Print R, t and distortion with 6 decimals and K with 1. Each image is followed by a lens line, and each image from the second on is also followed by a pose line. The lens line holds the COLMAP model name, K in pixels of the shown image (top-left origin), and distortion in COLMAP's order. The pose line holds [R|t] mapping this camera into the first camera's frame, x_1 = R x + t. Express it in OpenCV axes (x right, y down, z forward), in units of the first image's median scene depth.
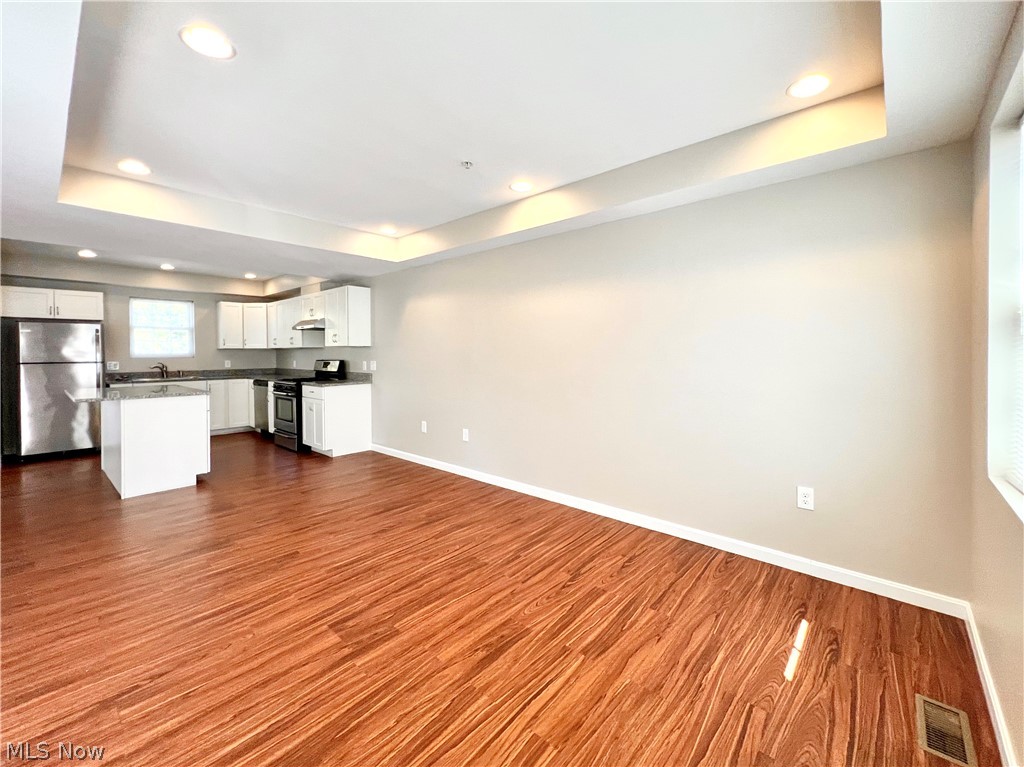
lens RADIAL K [[426.0, 0, 522.8], [0, 426.0, 355.7], [0, 0, 1]] dist [0.000011, 0.000264]
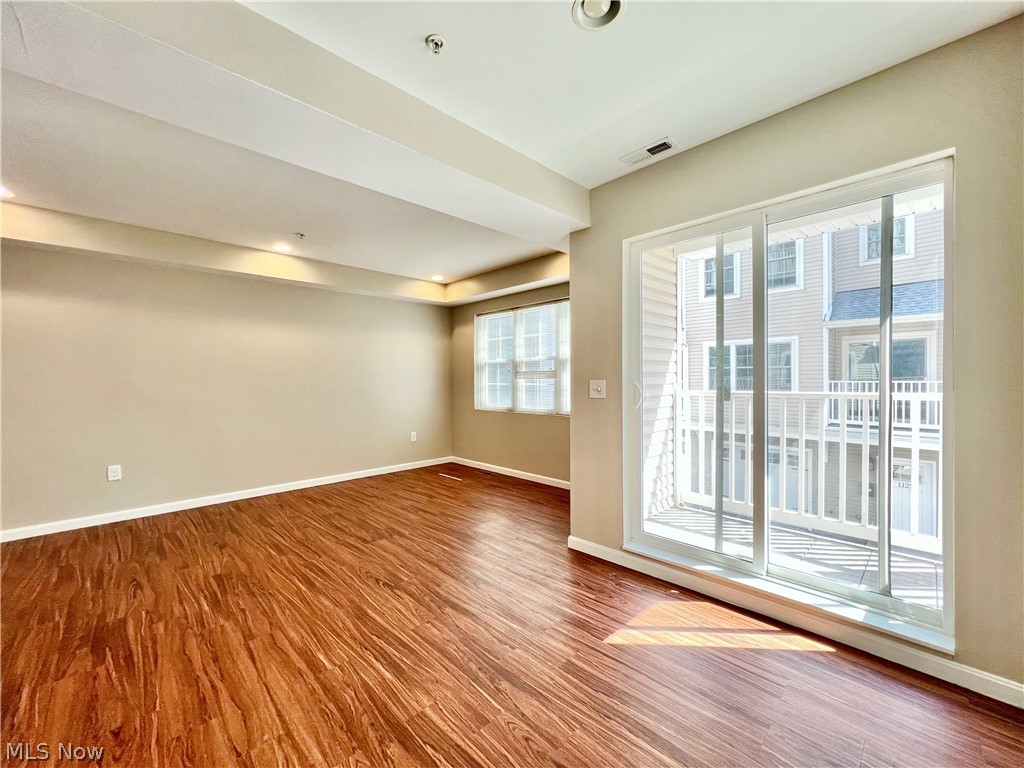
lens RADIAL K [[410.8, 0, 512.0], [0, 410.8, 384.0], [0, 0, 1]] dist [-0.001500, 0.000234]
pose [[0.075349, -0.010377, 0.997103, -1.265734], [0.017003, 0.999814, 0.009120, 0.024110], [-0.997012, 0.016266, 0.075511, 0.221810]]
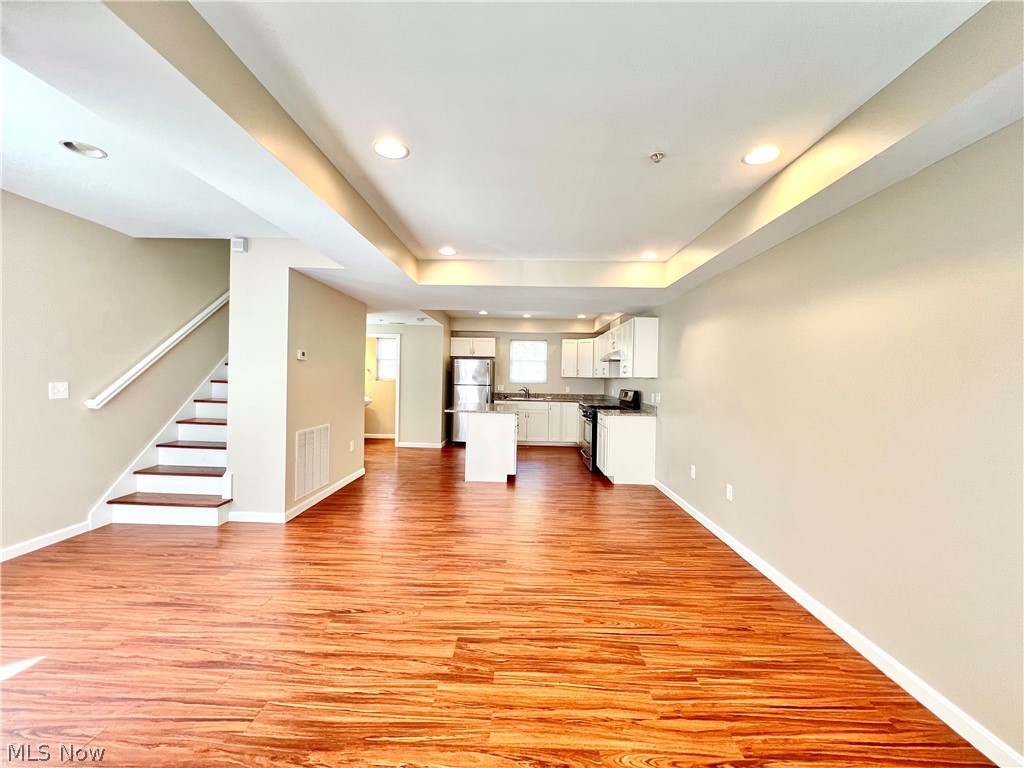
lens RADIAL K [[410.8, 0, 512.0], [0, 410.8, 384.0], [0, 0, 1]] dist [-0.001500, 0.000234]
pose [[0.635578, 0.029130, -0.771487, 0.276277], [-0.029038, 0.999483, 0.013816, -0.021388], [0.771490, 0.013621, 0.636096, 0.282661]]
